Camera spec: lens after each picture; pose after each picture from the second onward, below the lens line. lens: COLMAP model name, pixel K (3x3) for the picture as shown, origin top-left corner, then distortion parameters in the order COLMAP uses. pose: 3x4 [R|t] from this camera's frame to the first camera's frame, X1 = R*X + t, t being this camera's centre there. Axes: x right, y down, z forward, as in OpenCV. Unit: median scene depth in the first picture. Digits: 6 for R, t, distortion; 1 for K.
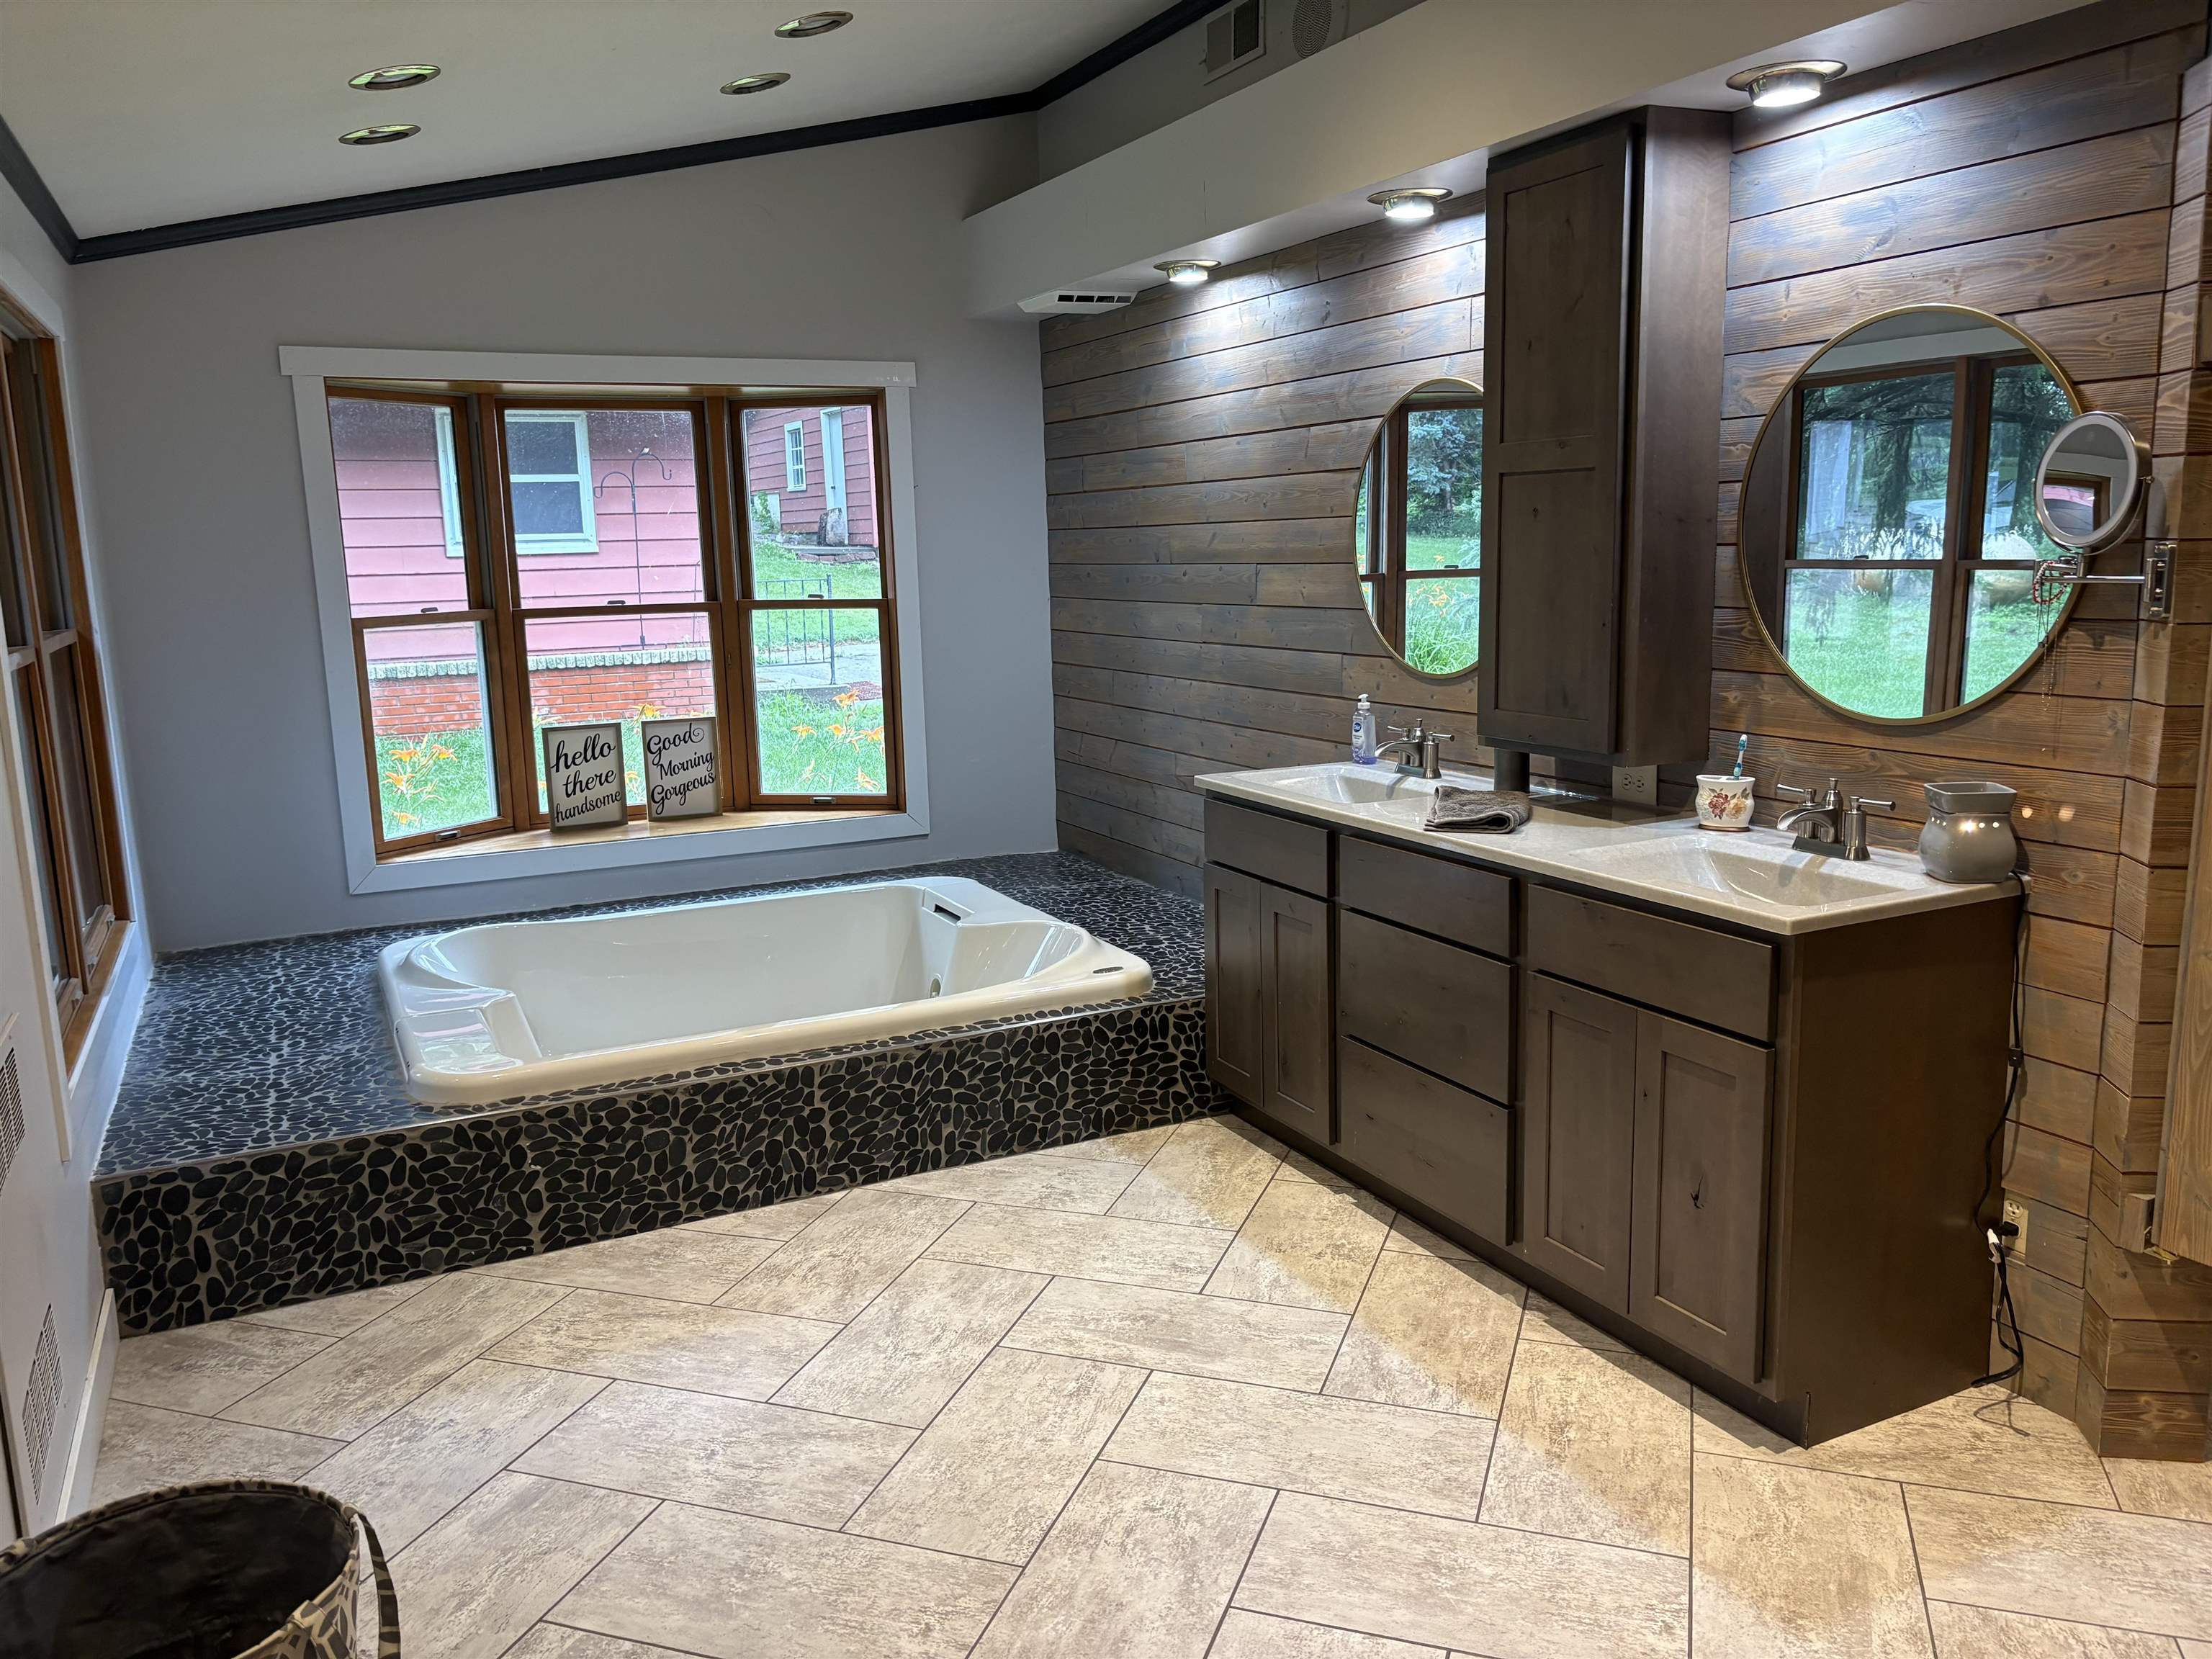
lens RADIAL K [[1673.5, 0, 1120.9], [0, 1673.5, 833.9], [0, 0, 1]] dist [0.042740, -0.050357]
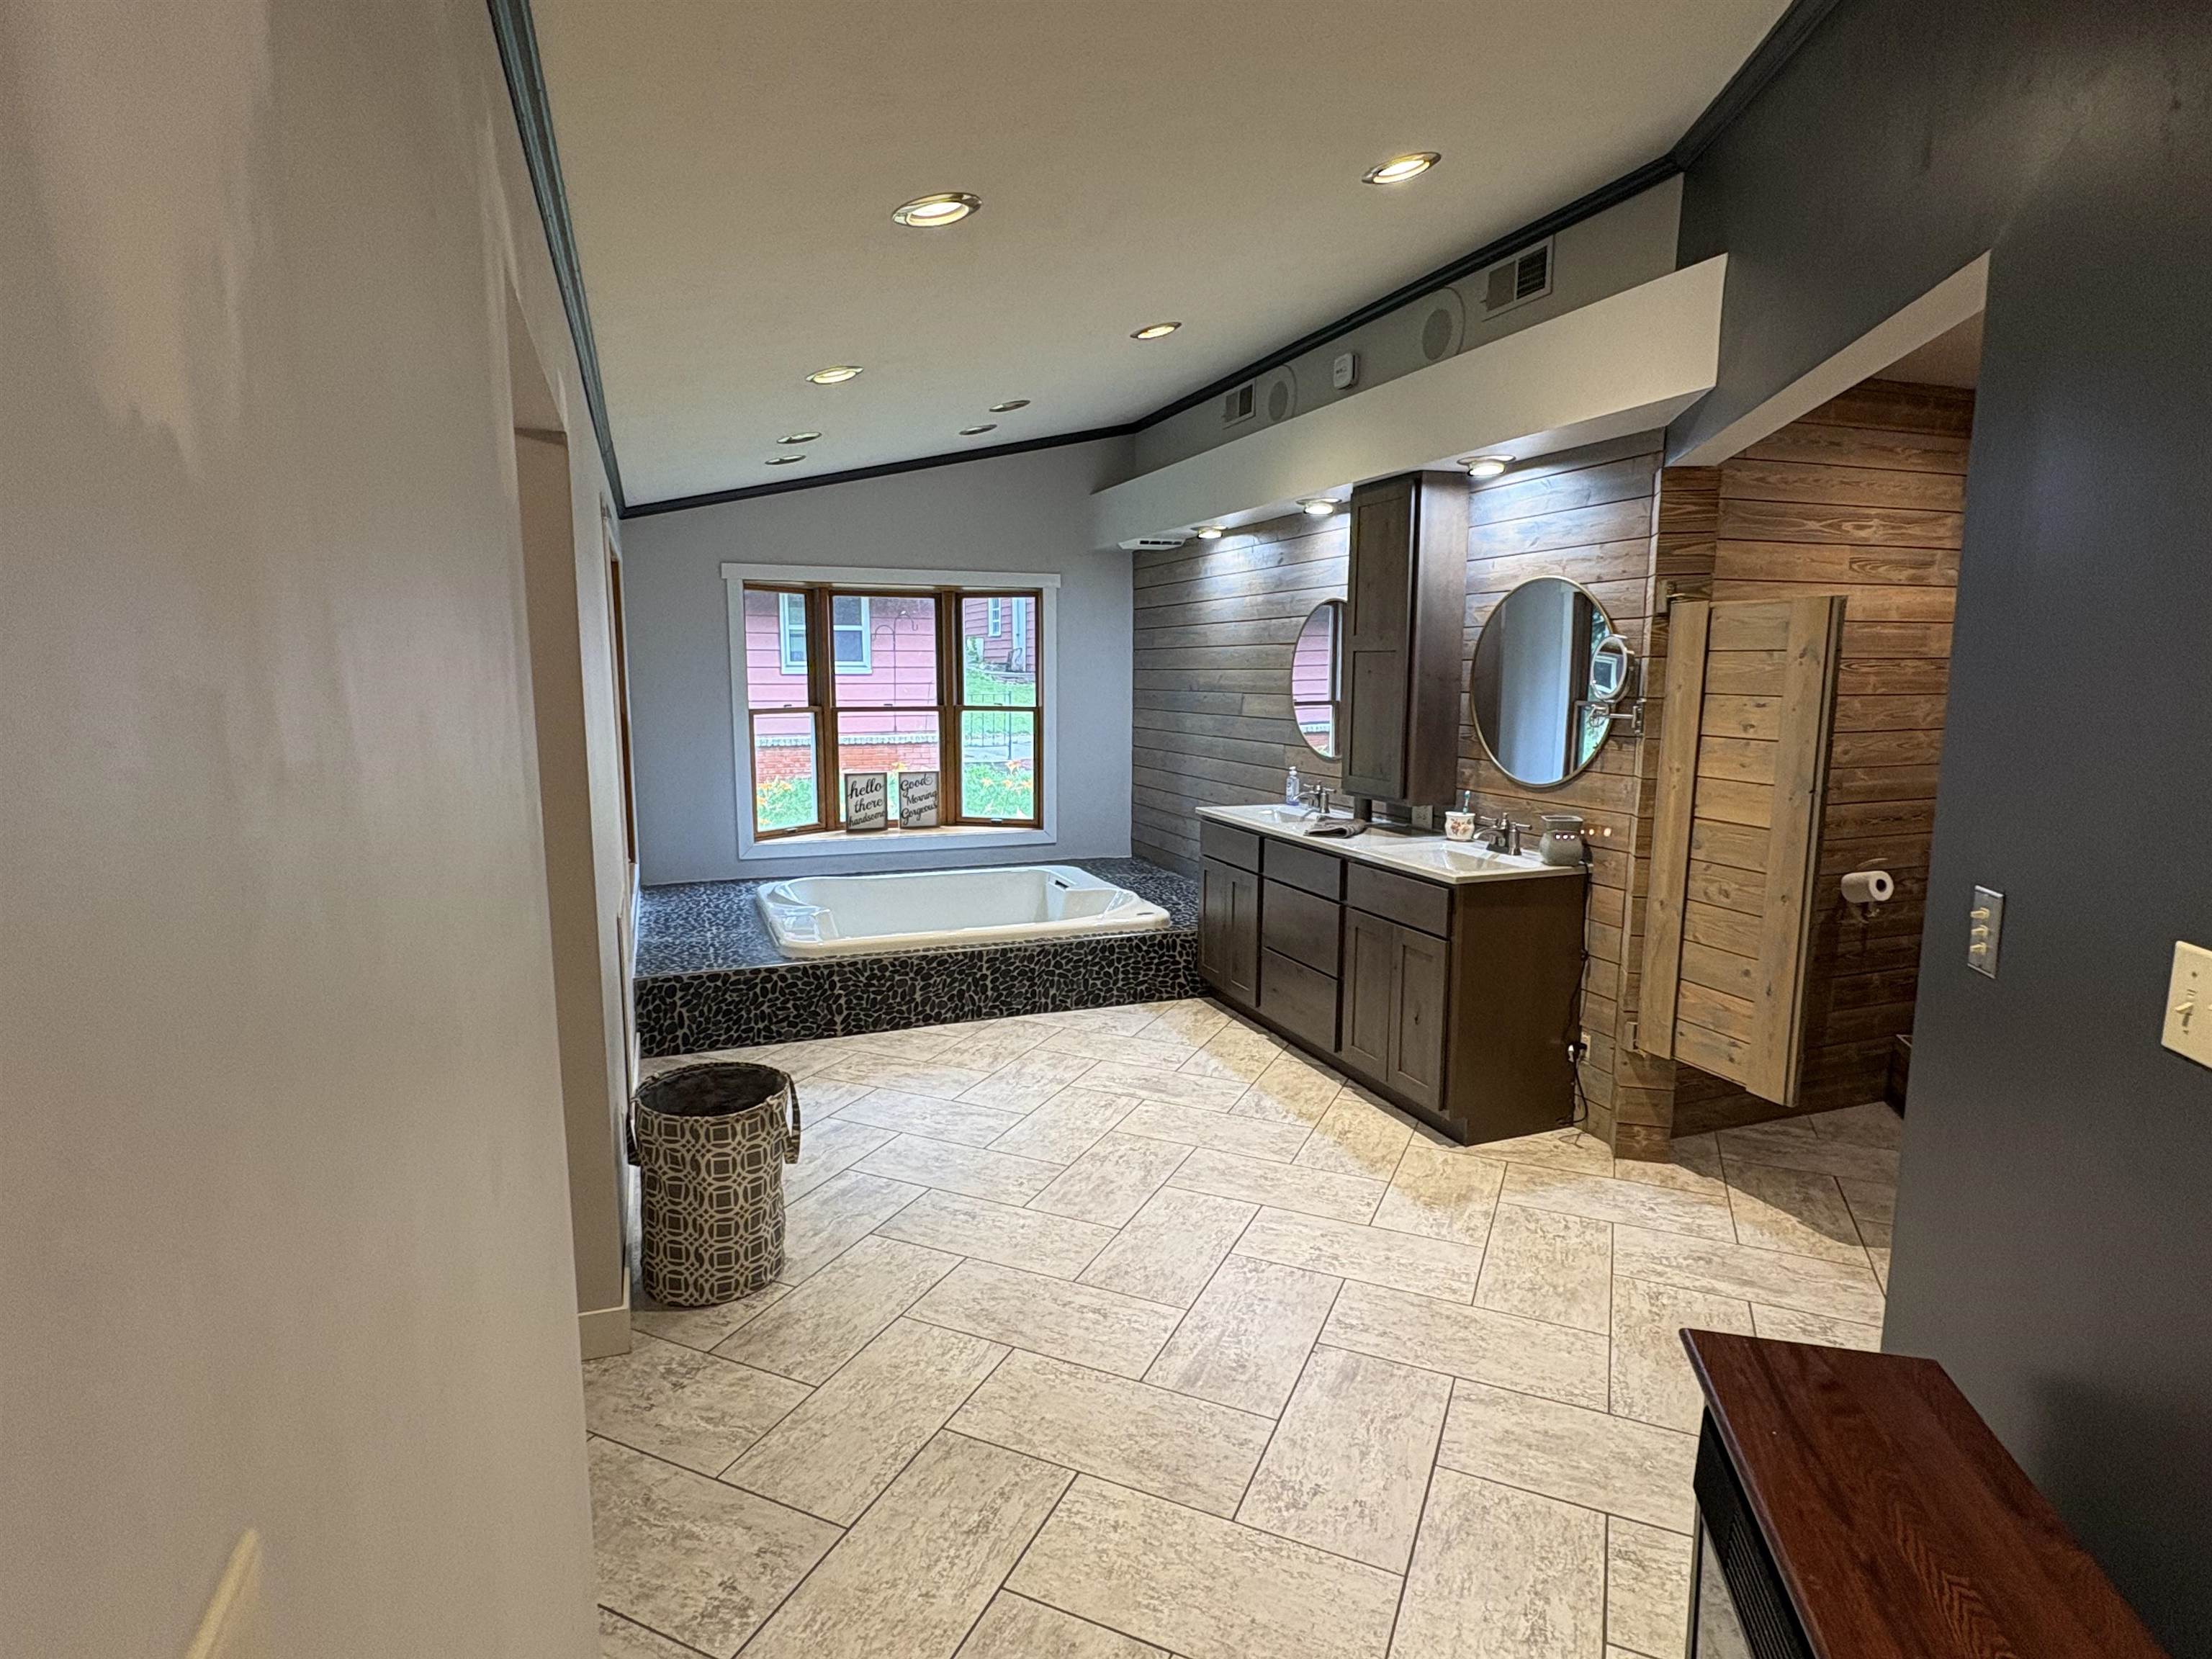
lens RADIAL K [[1157.5, 0, 1107.2], [0, 1157.5, 843.8], [0, 0, 1]] dist [-0.003154, 0.000955]
pose [[0.995382, 0.041213, -0.086695, 0.076801], [-0.043372, 0.998790, -0.023166, 0.049631], [0.085636, 0.026819, 0.995966, -0.349693]]
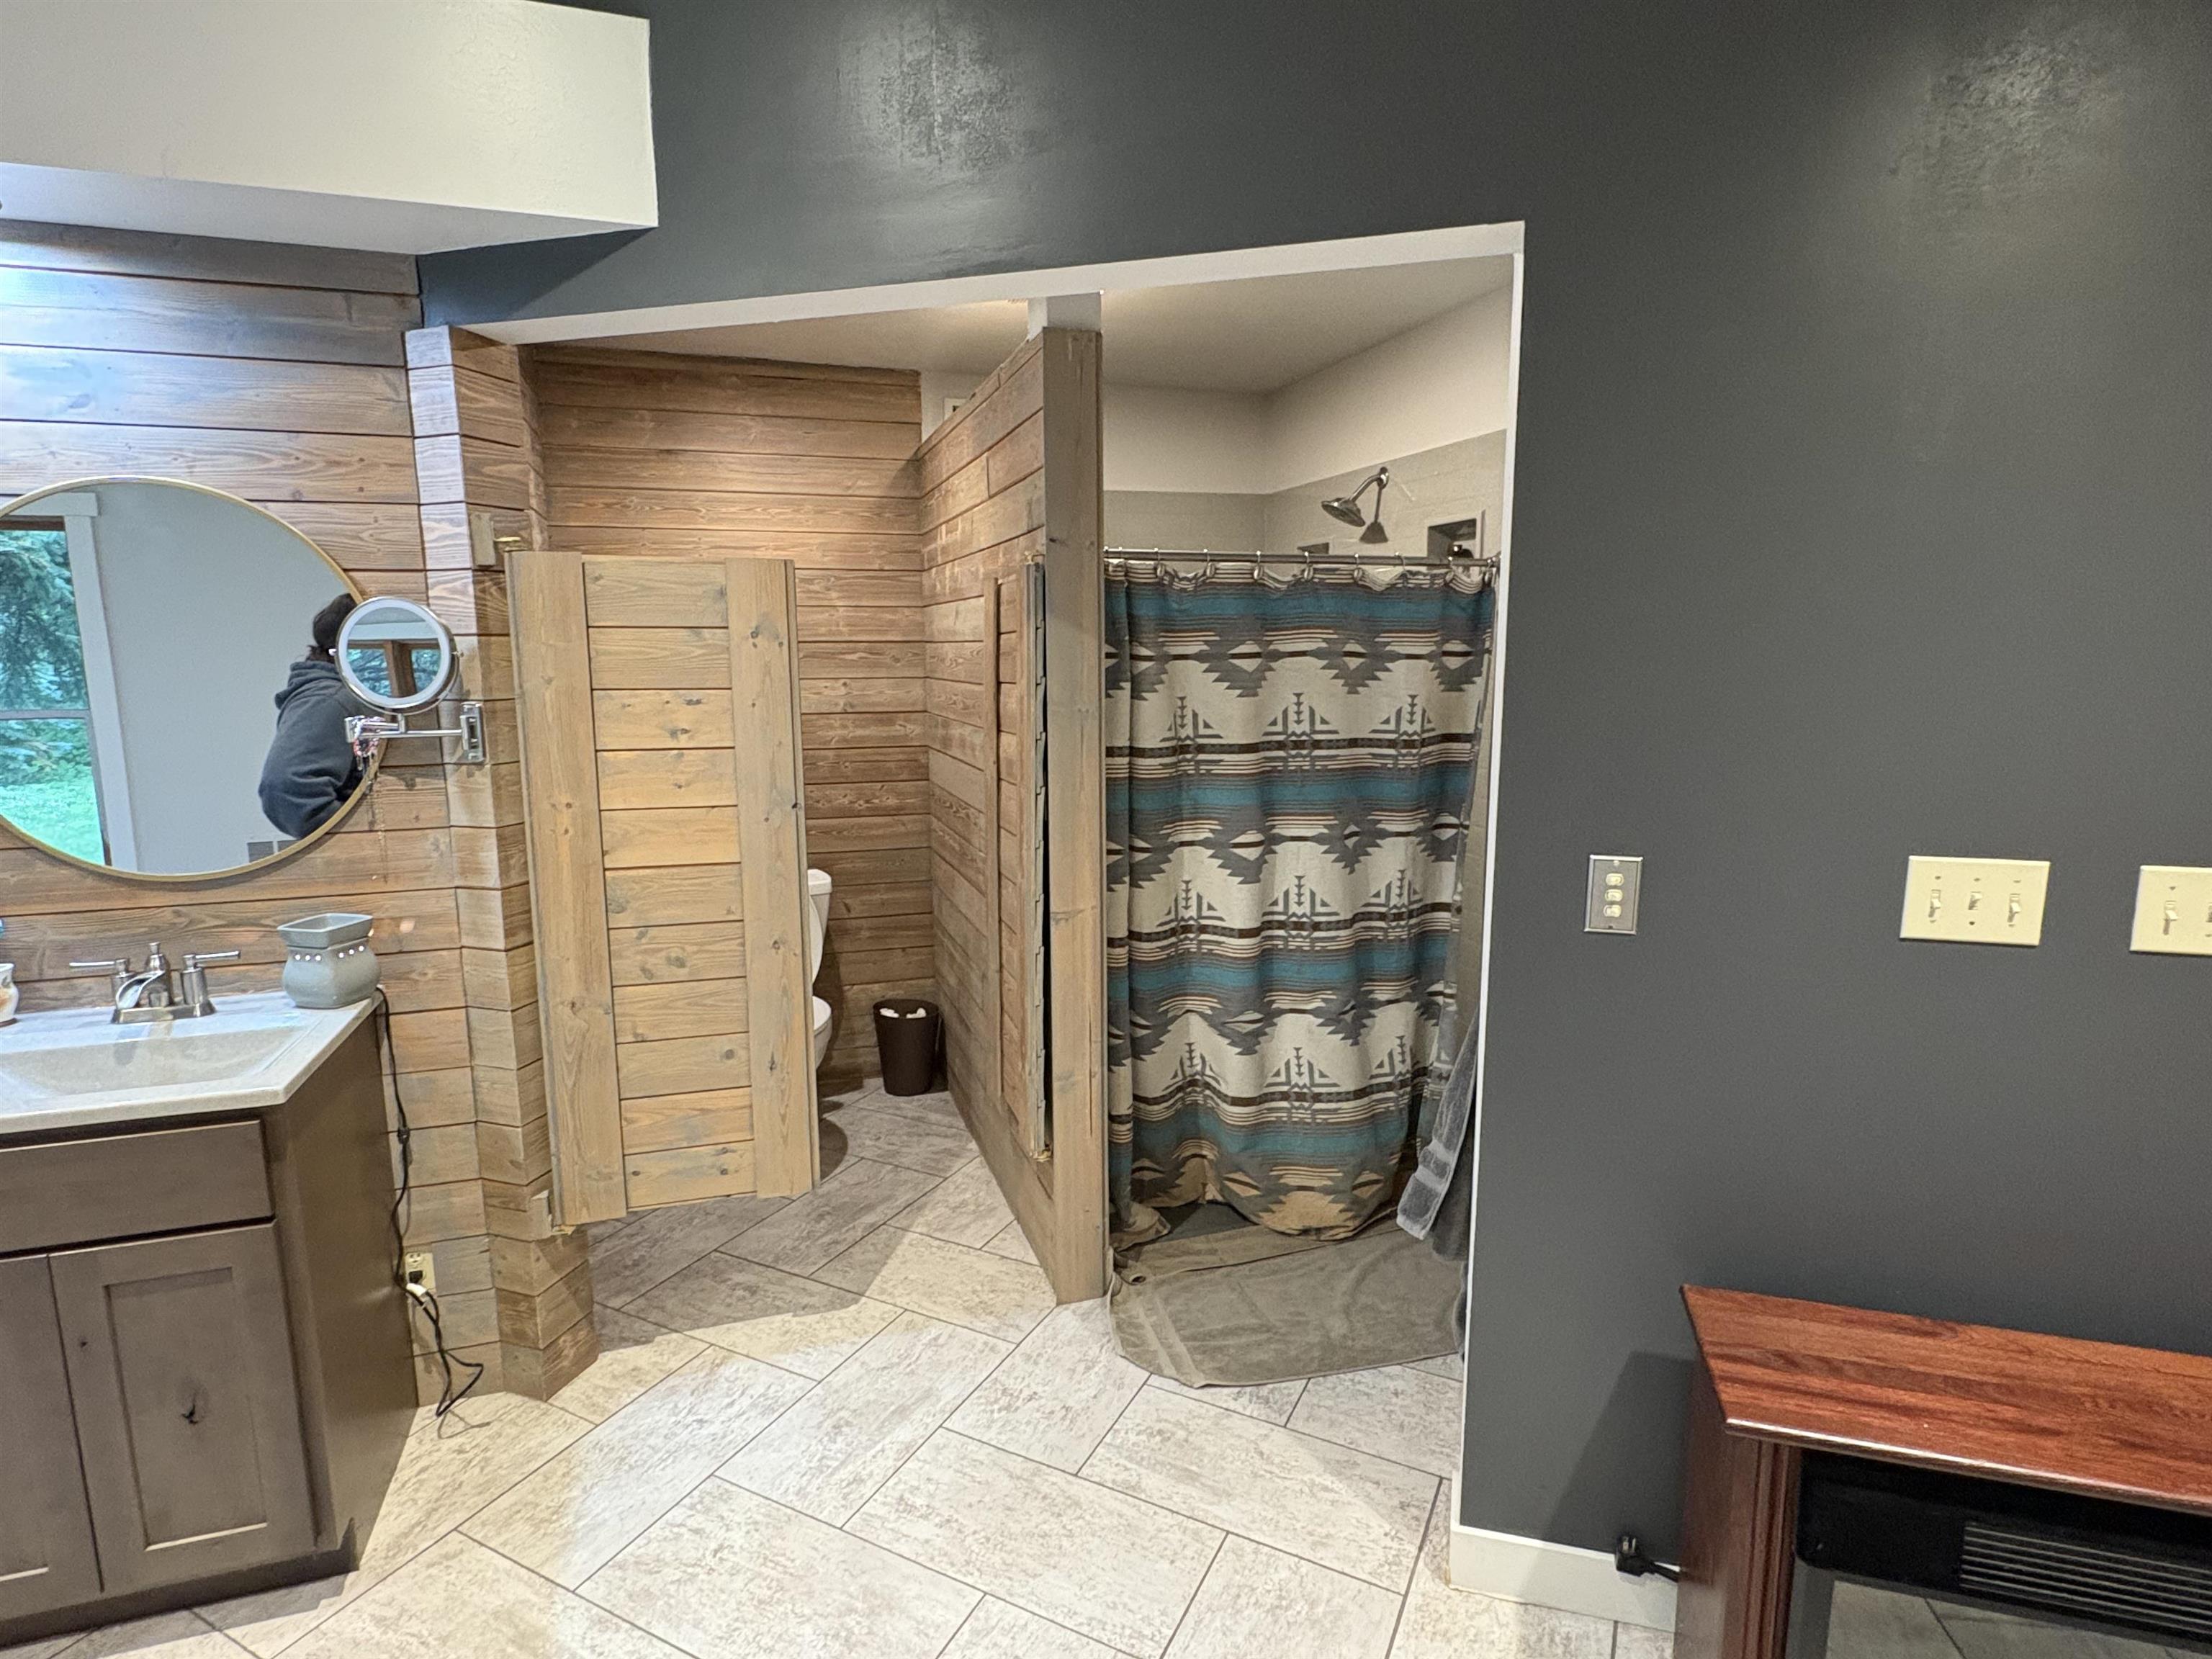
lens RADIAL K [[1157.5, 0, 1093.7], [0, 1157.5, 832.9], [0, 0, 1]] dist [-0.003154, 0.000955]
pose [[0.146956, -0.135620, 0.979802, -0.143091], [0.175972, 0.978339, 0.109025, -0.068612], [-0.973364, 0.156396, 0.167638, 0.316984]]
